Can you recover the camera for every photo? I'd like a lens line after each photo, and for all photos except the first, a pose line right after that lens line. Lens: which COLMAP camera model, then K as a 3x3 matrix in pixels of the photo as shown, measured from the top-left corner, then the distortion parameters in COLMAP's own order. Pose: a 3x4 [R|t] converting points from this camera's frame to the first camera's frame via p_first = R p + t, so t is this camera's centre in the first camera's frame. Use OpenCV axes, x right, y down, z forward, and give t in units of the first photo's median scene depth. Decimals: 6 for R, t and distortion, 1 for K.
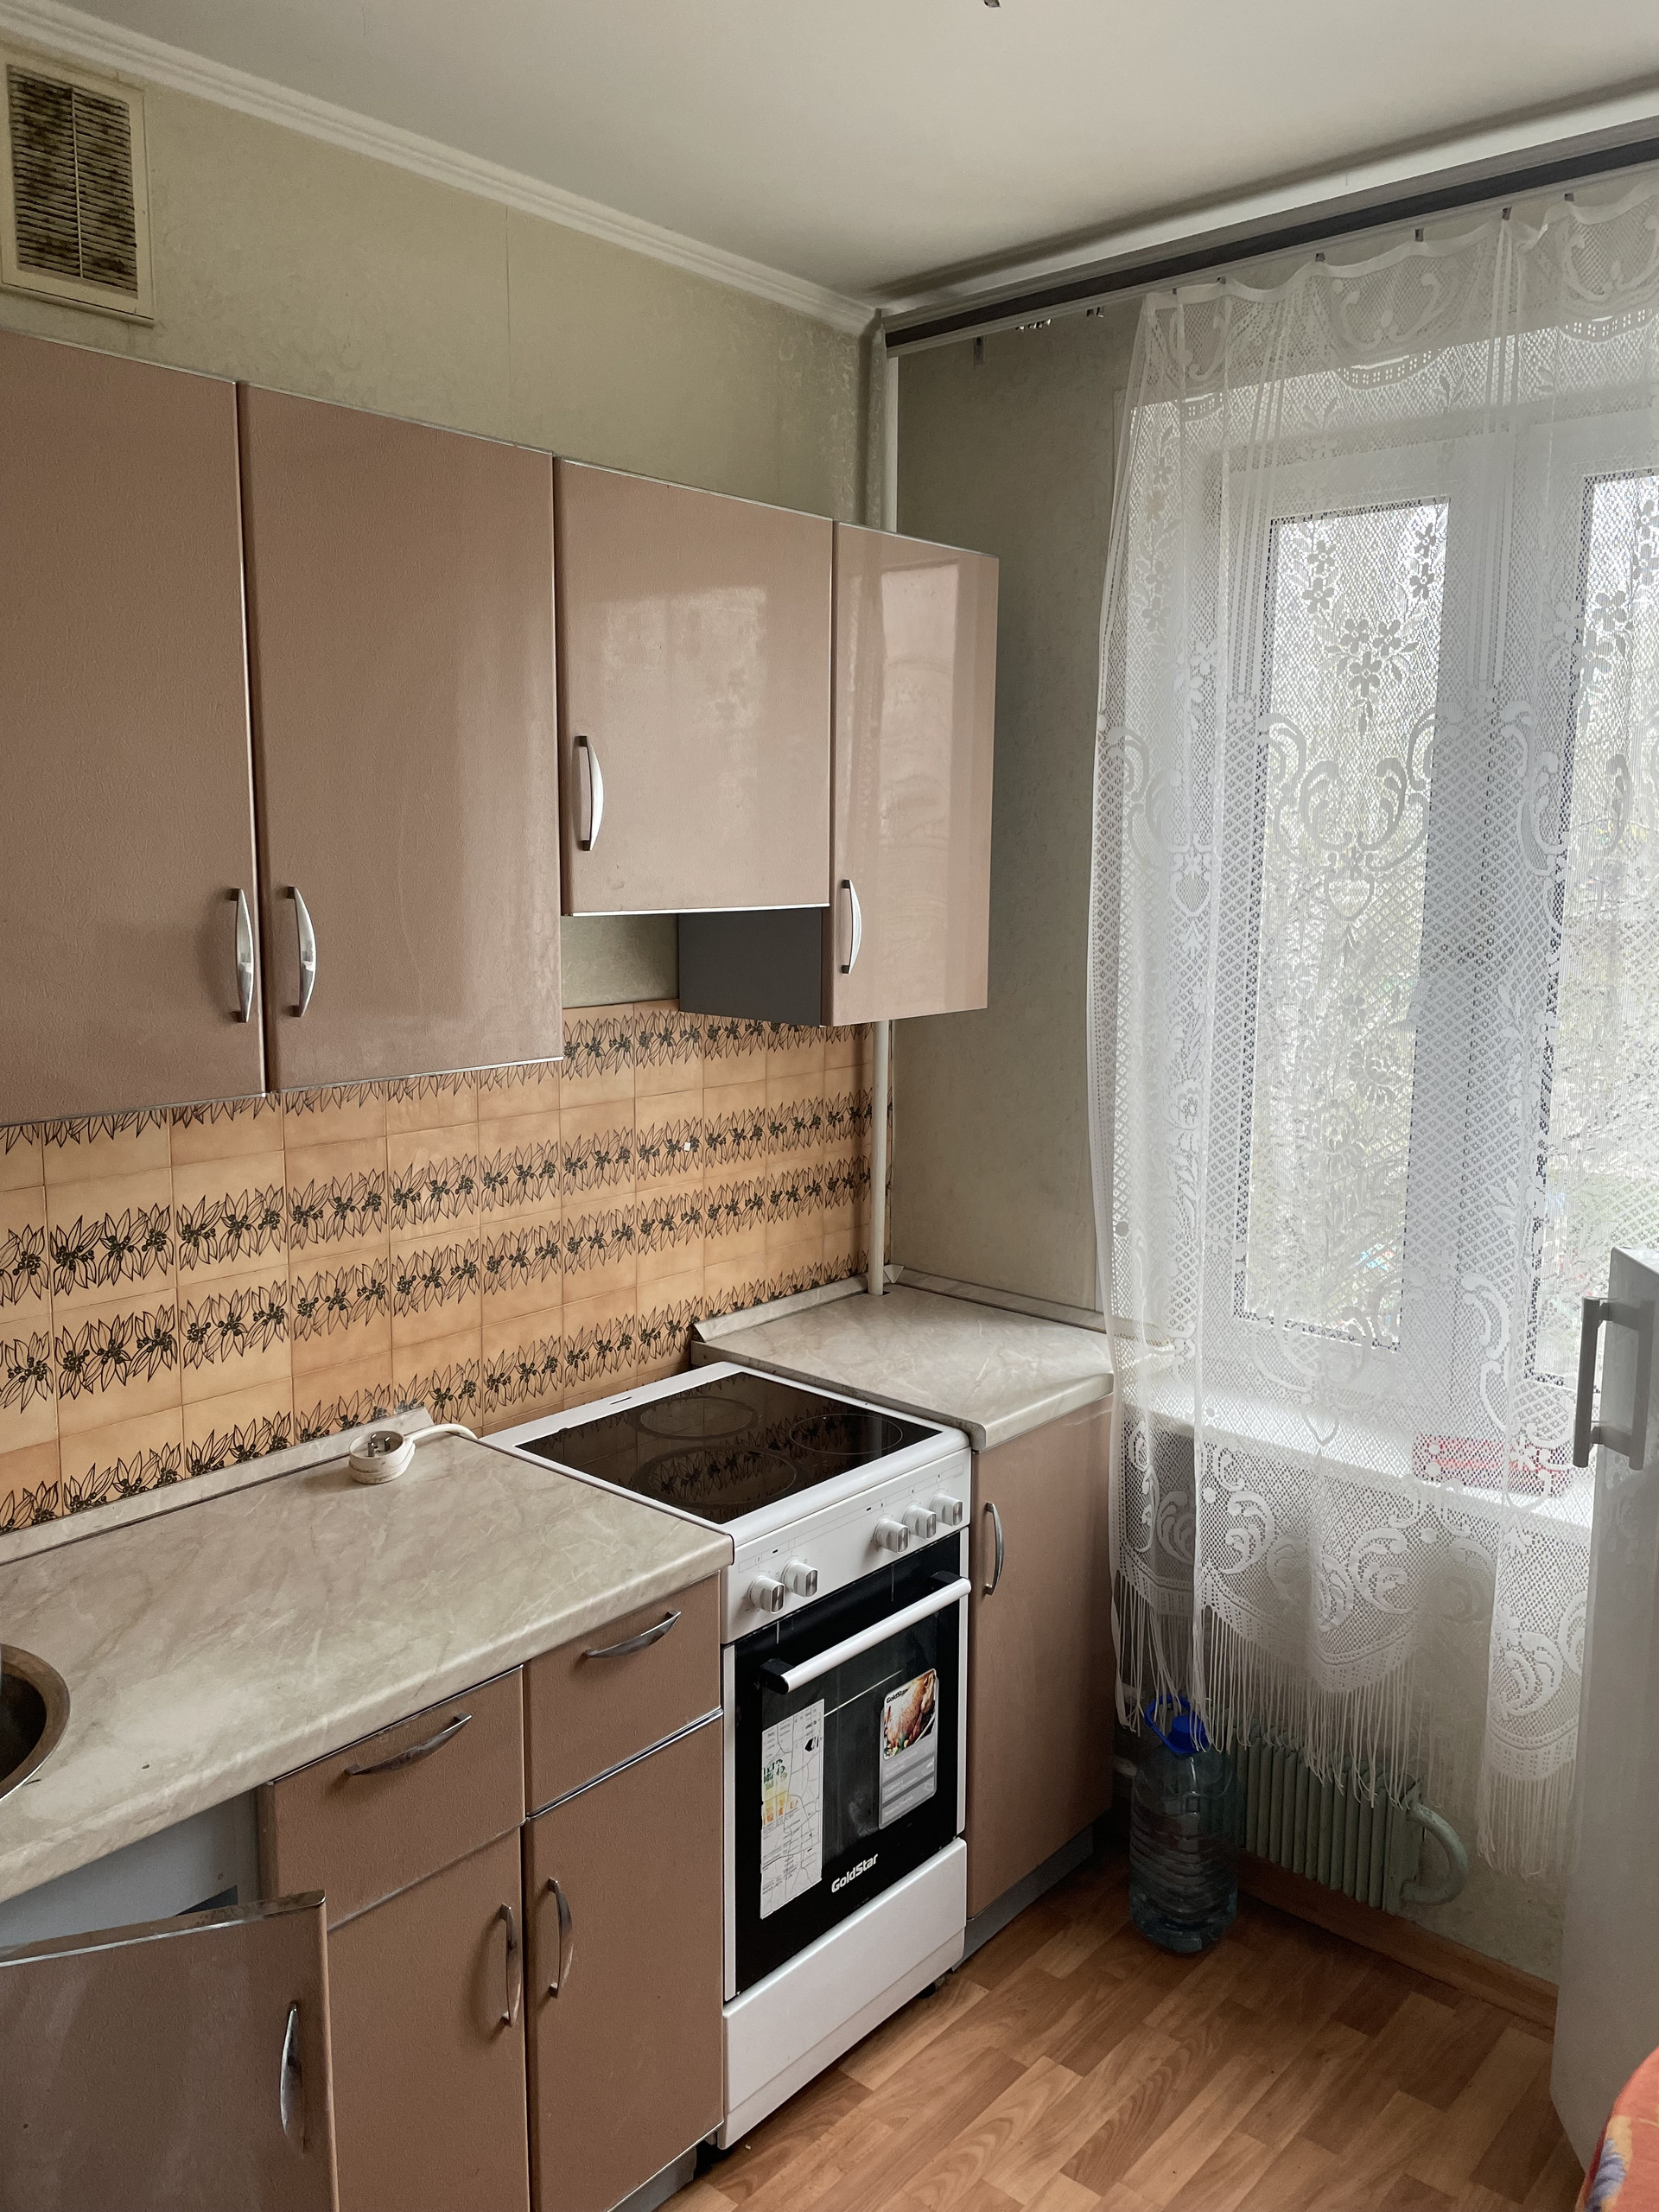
lens RADIAL K [[1685.9, 0, 819.7], [0, 1685.9, 1082.2], [0, 0, 1]] dist [0.089218, -0.118499]
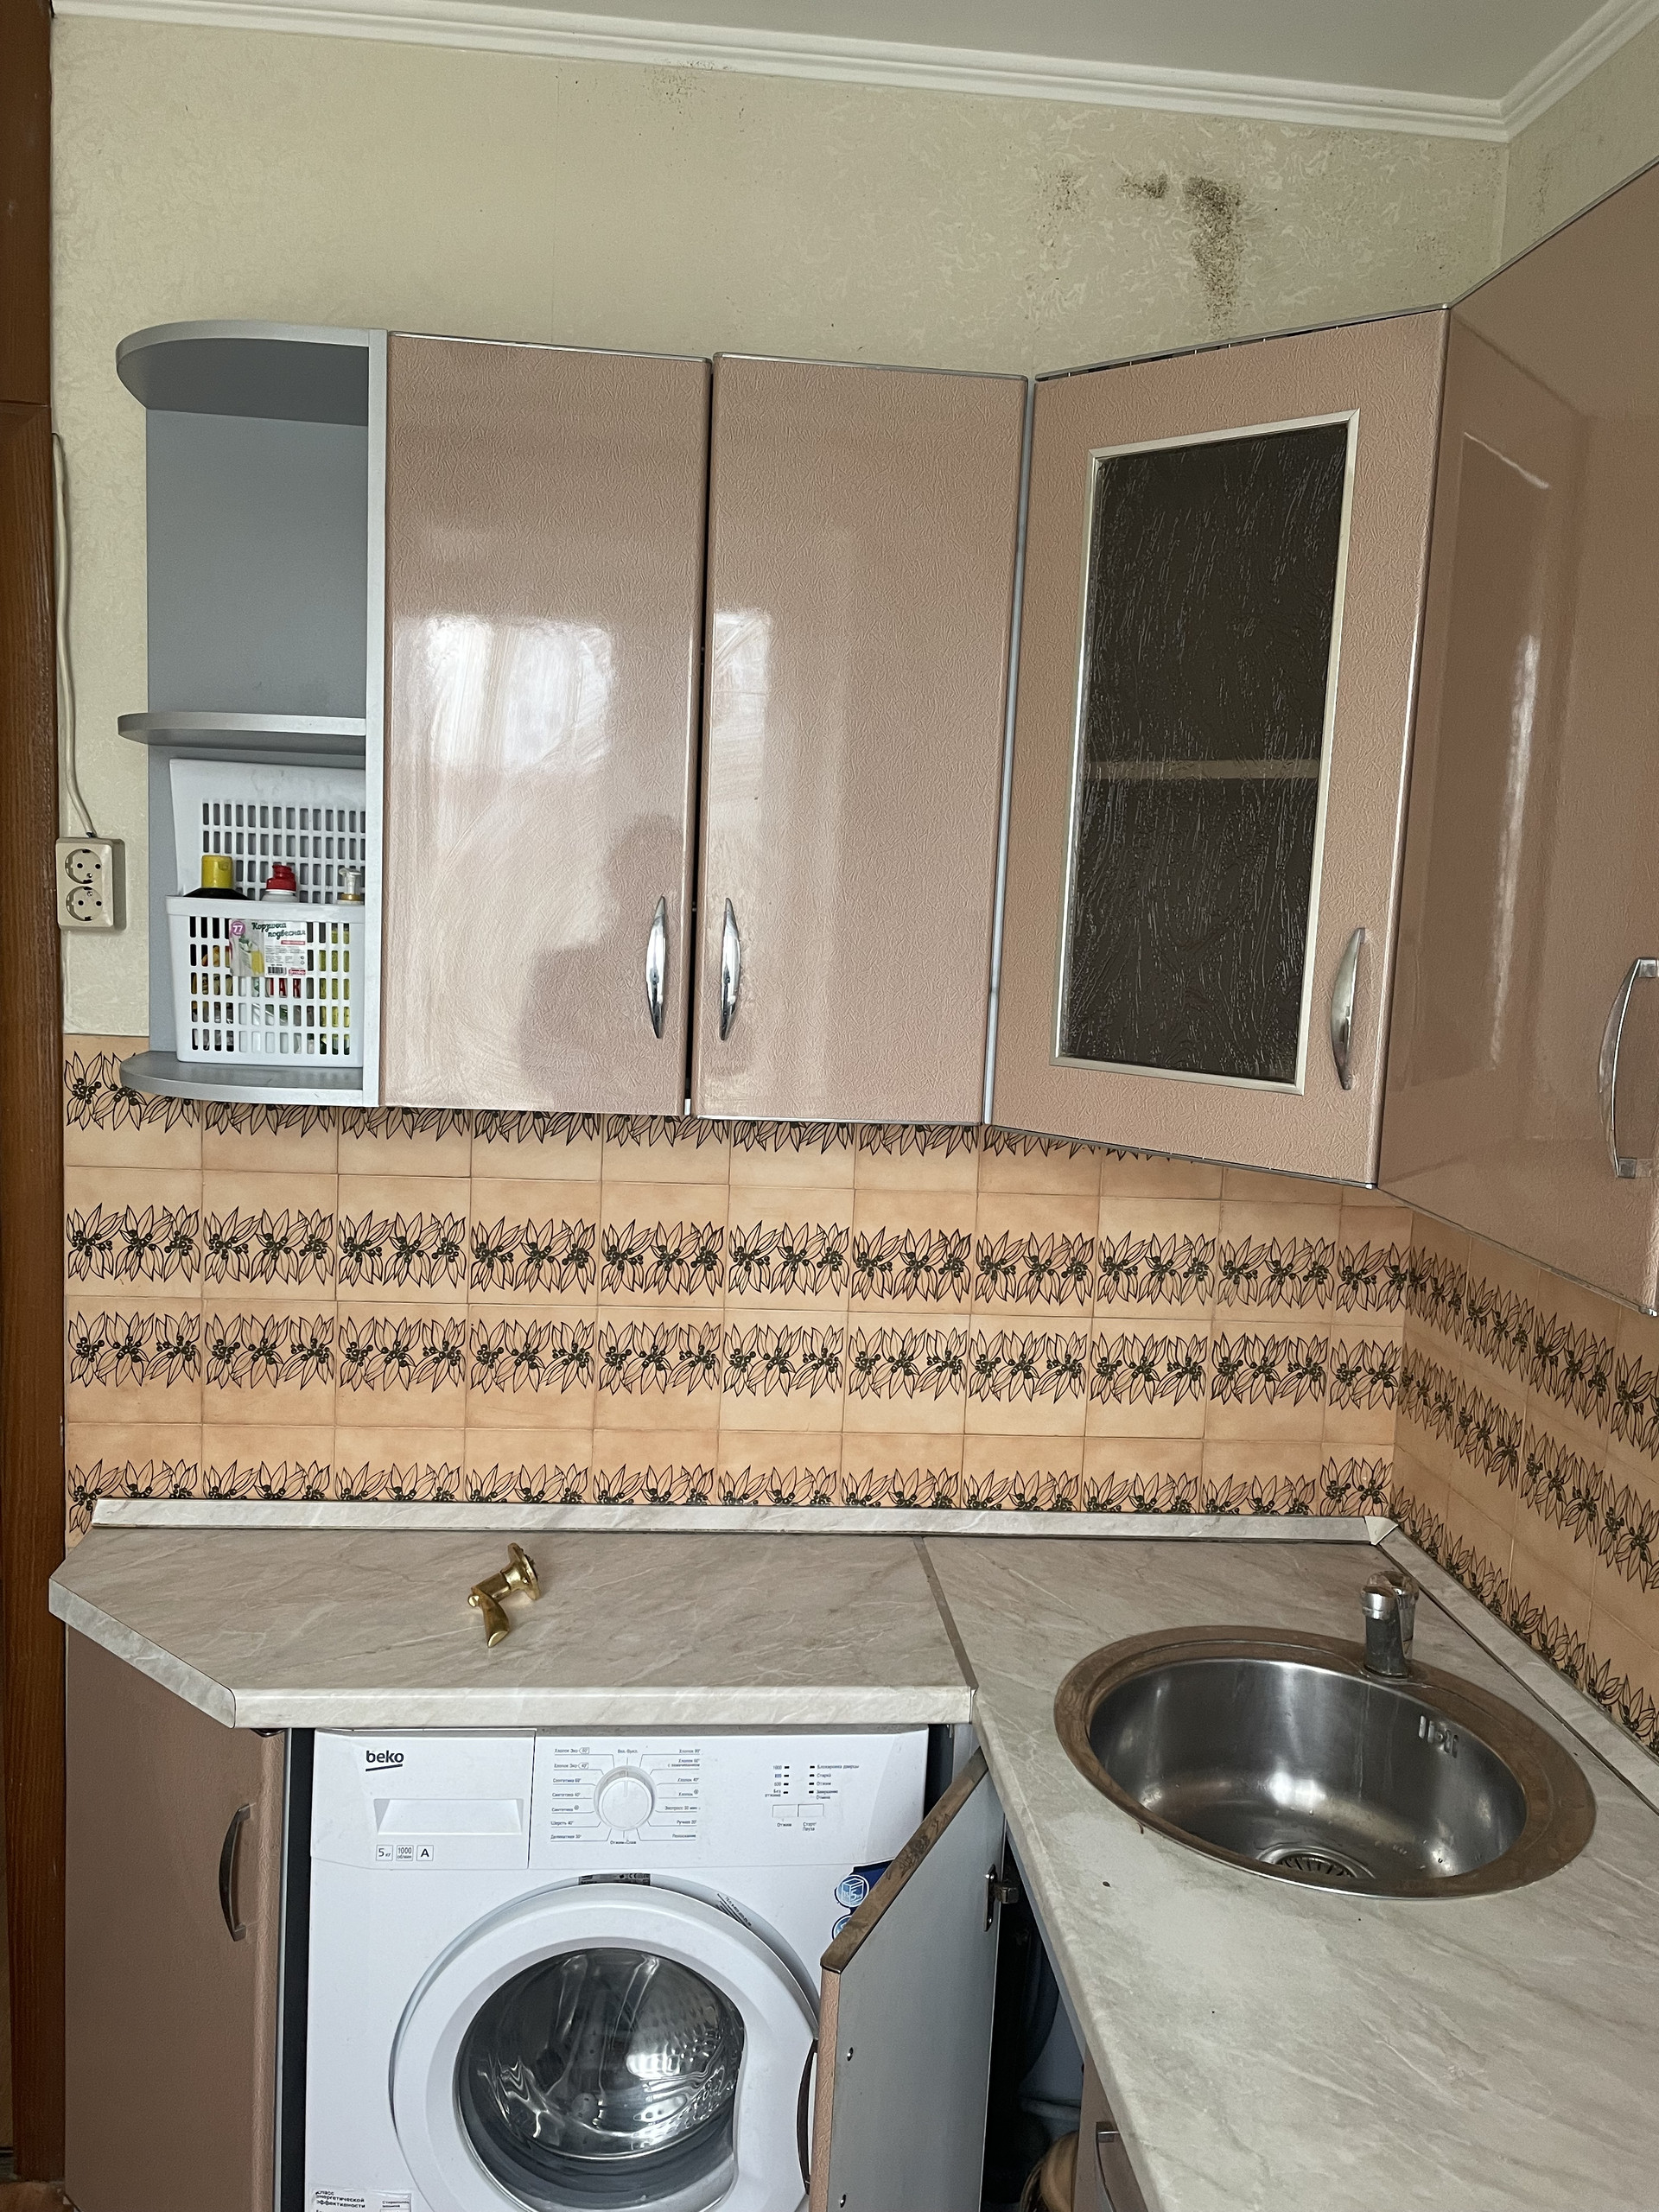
lens RADIAL K [[1656.6, 0, 824.2], [0, 1656.6, 1039.6], [0, 0, 1]] dist [0.076342, -0.109601]
pose [[0.726713, 0.110677, -0.677967, 0.288615], [-0.144770, 0.989445, 0.006346, -0.045732], [0.671513, 0.093538, 0.735065, 0.321519]]
